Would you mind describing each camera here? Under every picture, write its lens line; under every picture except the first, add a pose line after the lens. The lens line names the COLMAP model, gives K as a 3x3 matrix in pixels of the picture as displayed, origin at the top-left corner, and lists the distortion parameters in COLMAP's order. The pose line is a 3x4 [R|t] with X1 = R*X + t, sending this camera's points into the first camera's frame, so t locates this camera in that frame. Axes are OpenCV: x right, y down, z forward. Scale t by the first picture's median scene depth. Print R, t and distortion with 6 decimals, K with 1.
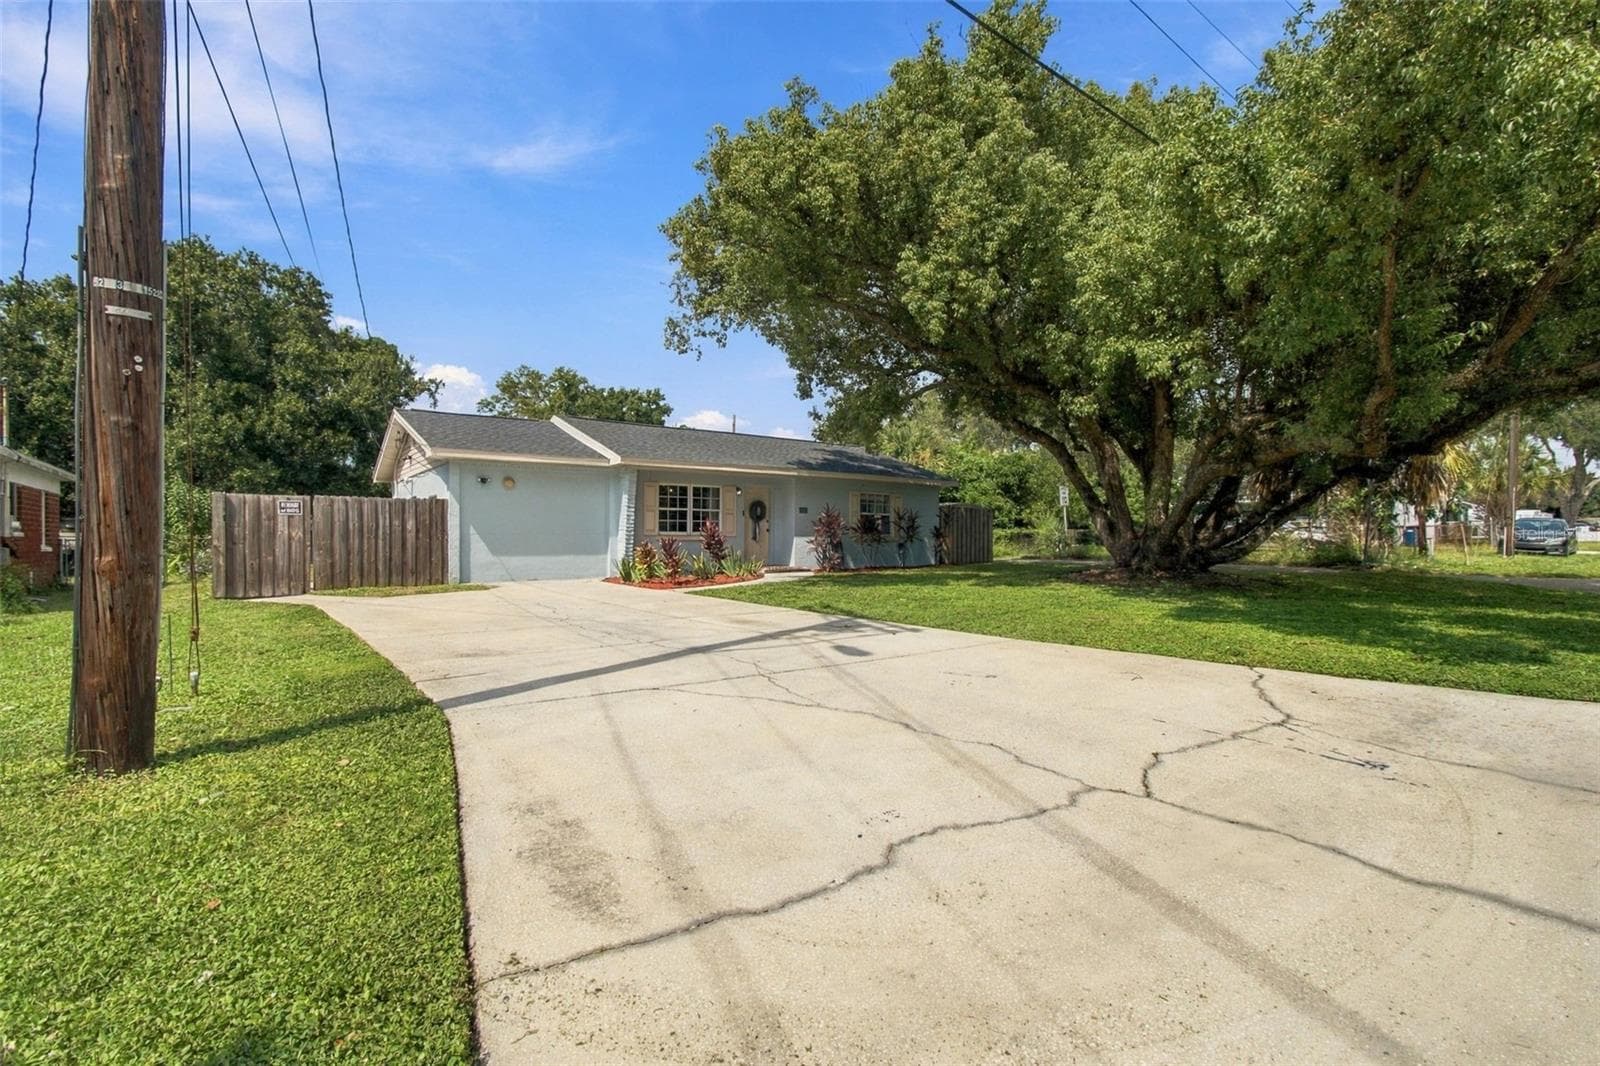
lens RADIAL K [[717.1, 0, 795.3], [0, 717.1, 548.2], [0, 0, 1]] dist [0.001166, 0.000257]
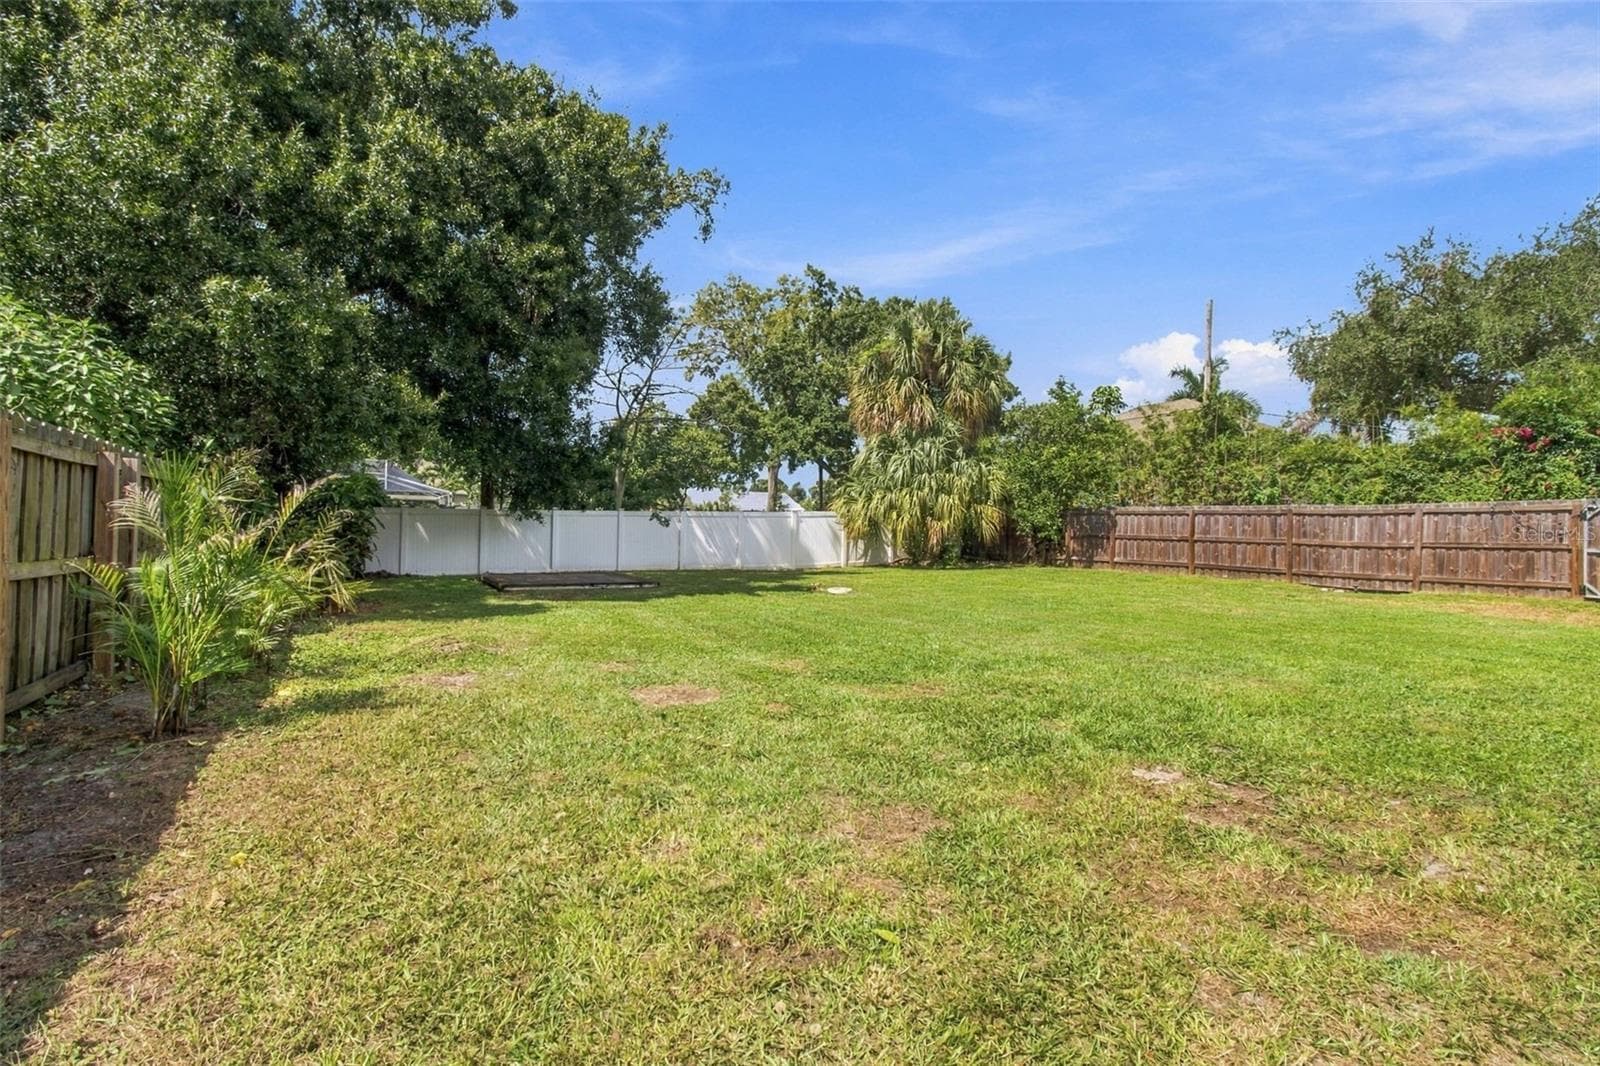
lens RADIAL K [[850.3, 0, 800.0], [0, 850.3, 533.0], [0, 0, 1]] dist [0.002402, 0.000553]
pose [[0.982239, 0.021513, -0.186397, -0.496435], [-0.024246, 0.999629, -0.012393, -0.012996], [0.186061, 0.016692, 0.982396, 0.717505]]
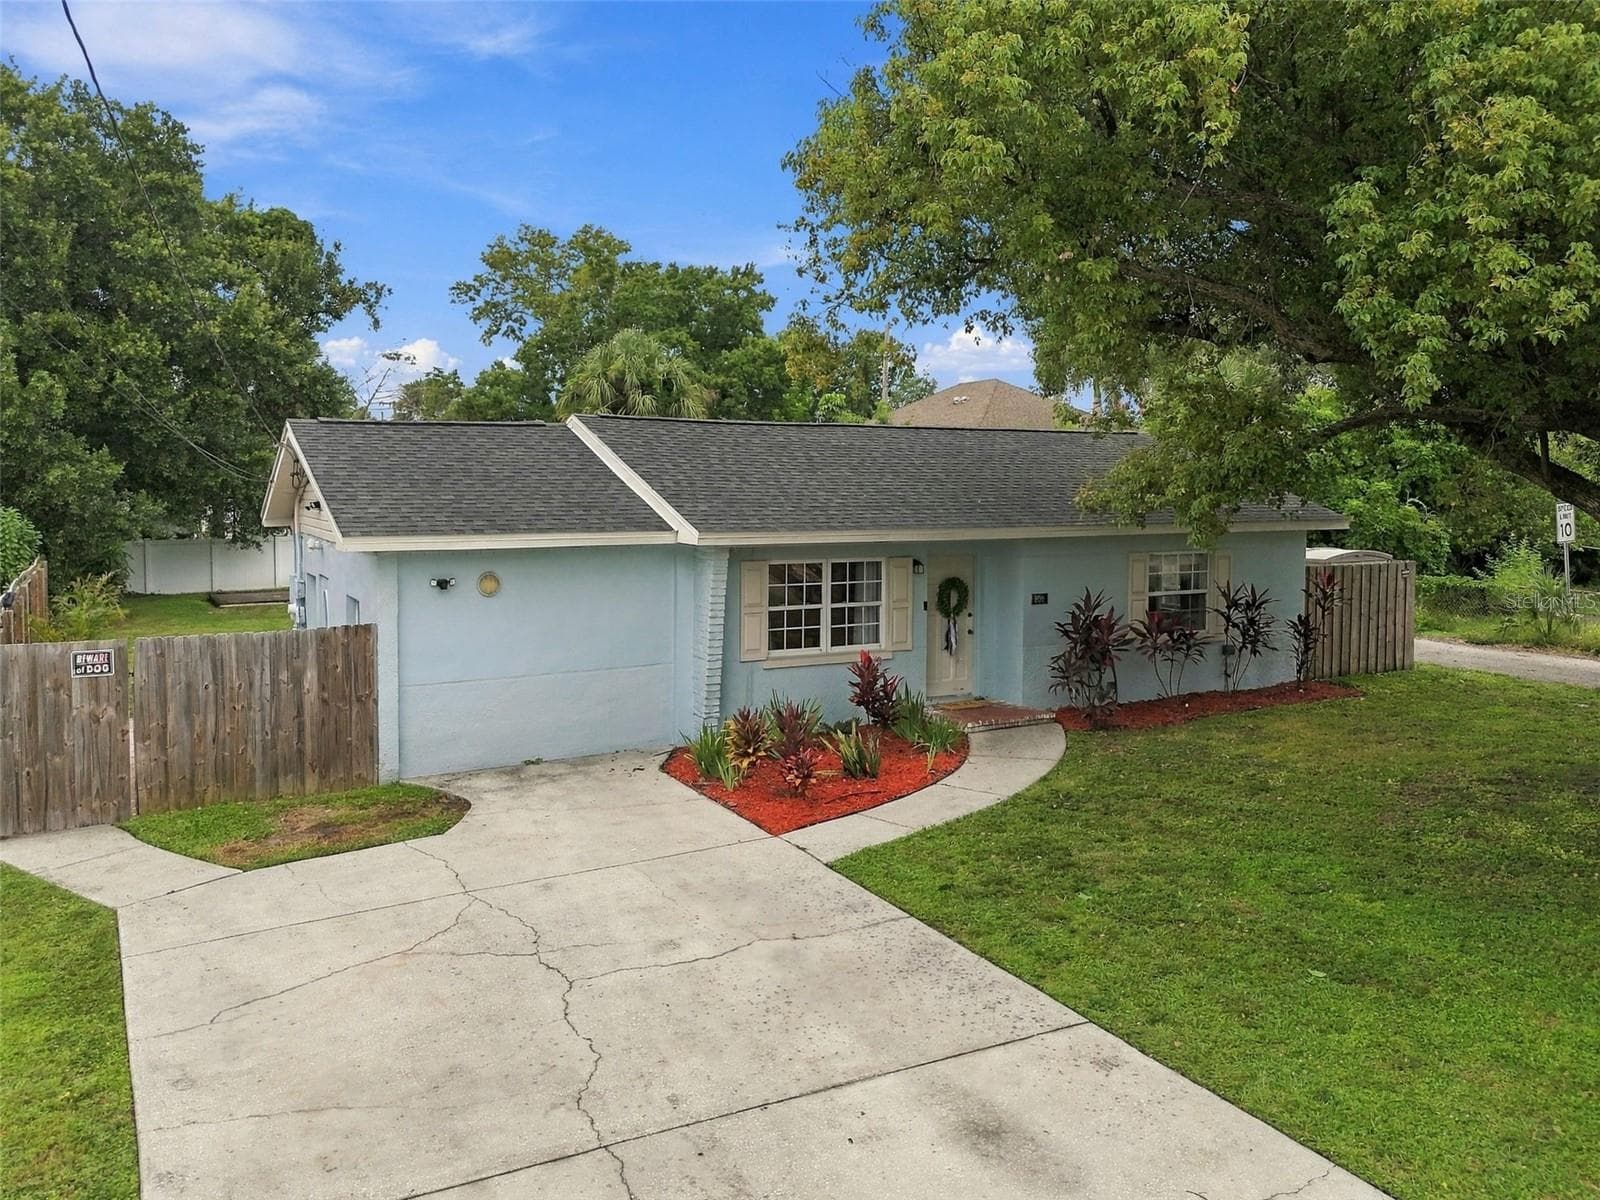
lens RADIAL K [[1222.1, 0, 818.2], [0, 1222.1, 559.9], [0, 0, 1]] dist [0.085535, -0.132052]
pose [[0.991132, 0.002736, -0.132855, -0.020517], [0.002935, 0.999094, 0.042468, -0.074901], [0.132851, -0.042481, 0.990225, 0.070580]]
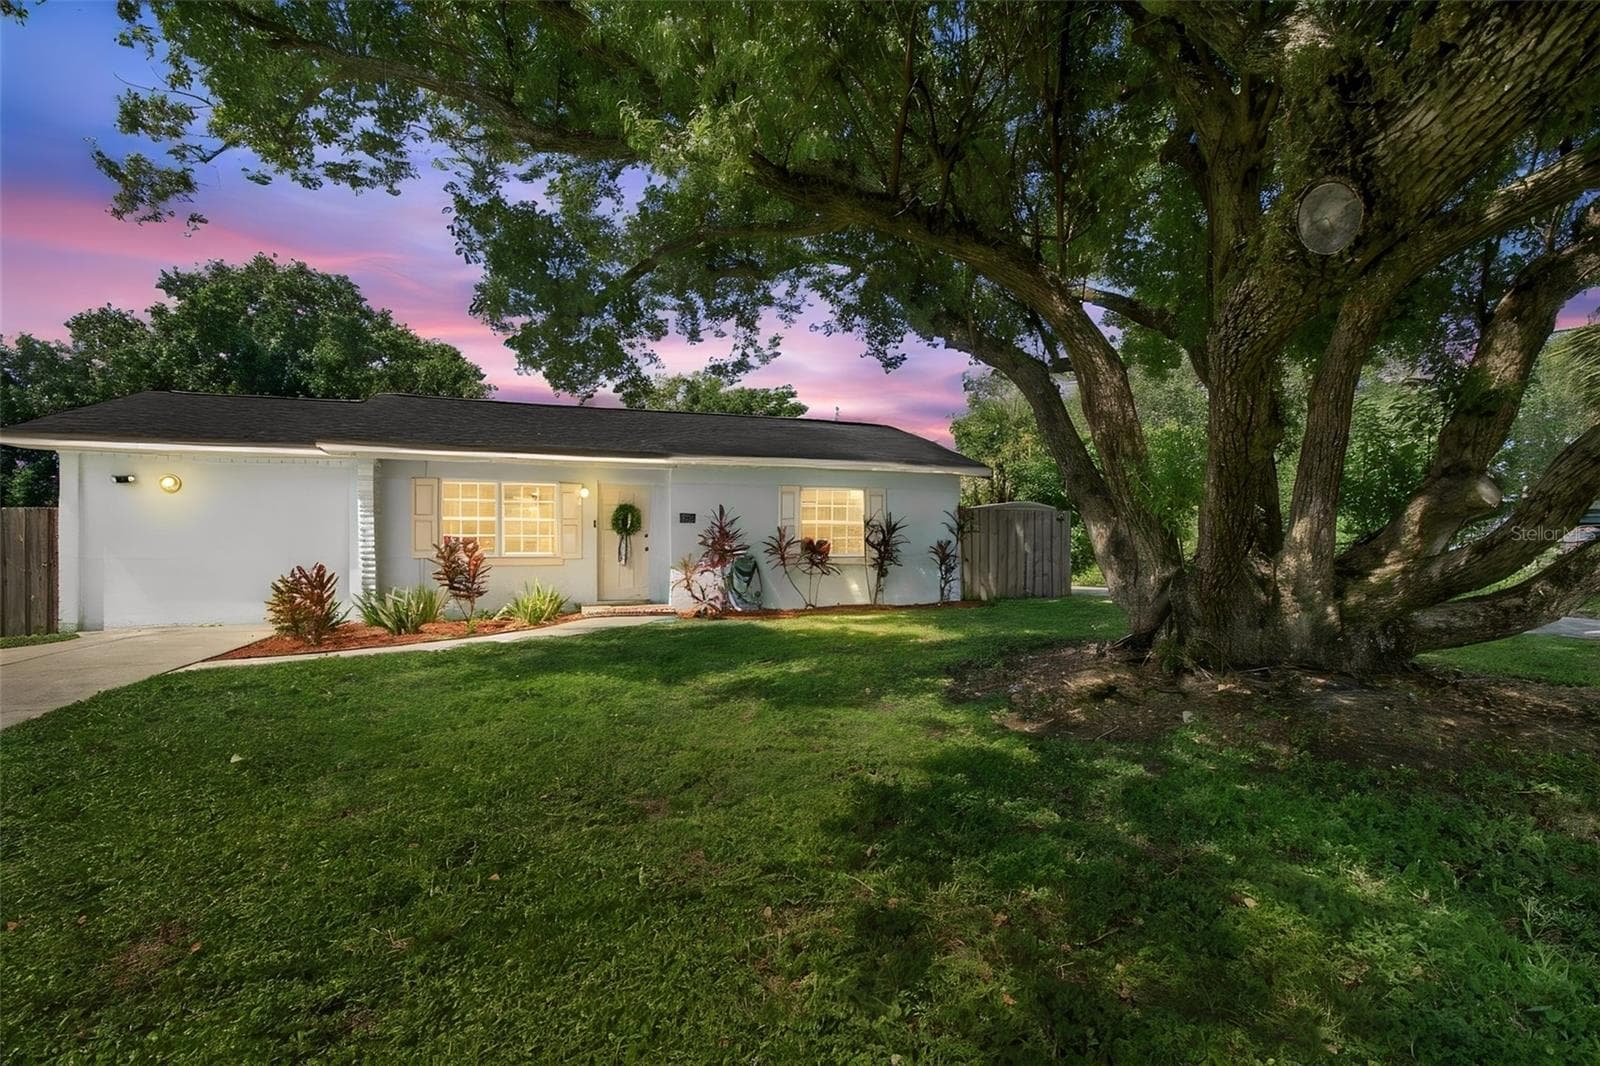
lens RADIAL K [[717.1, 0, 795.3], [0, 717.1, 548.2], [0, 0, 1]] dist [0.001166, 0.000257]
pose [[0.957482, -0.000350, -0.288494, 0.184142], [-0.001415, 0.999982, -0.005909, -0.014052], [0.288491, 0.006066, 0.957463, 0.266054]]
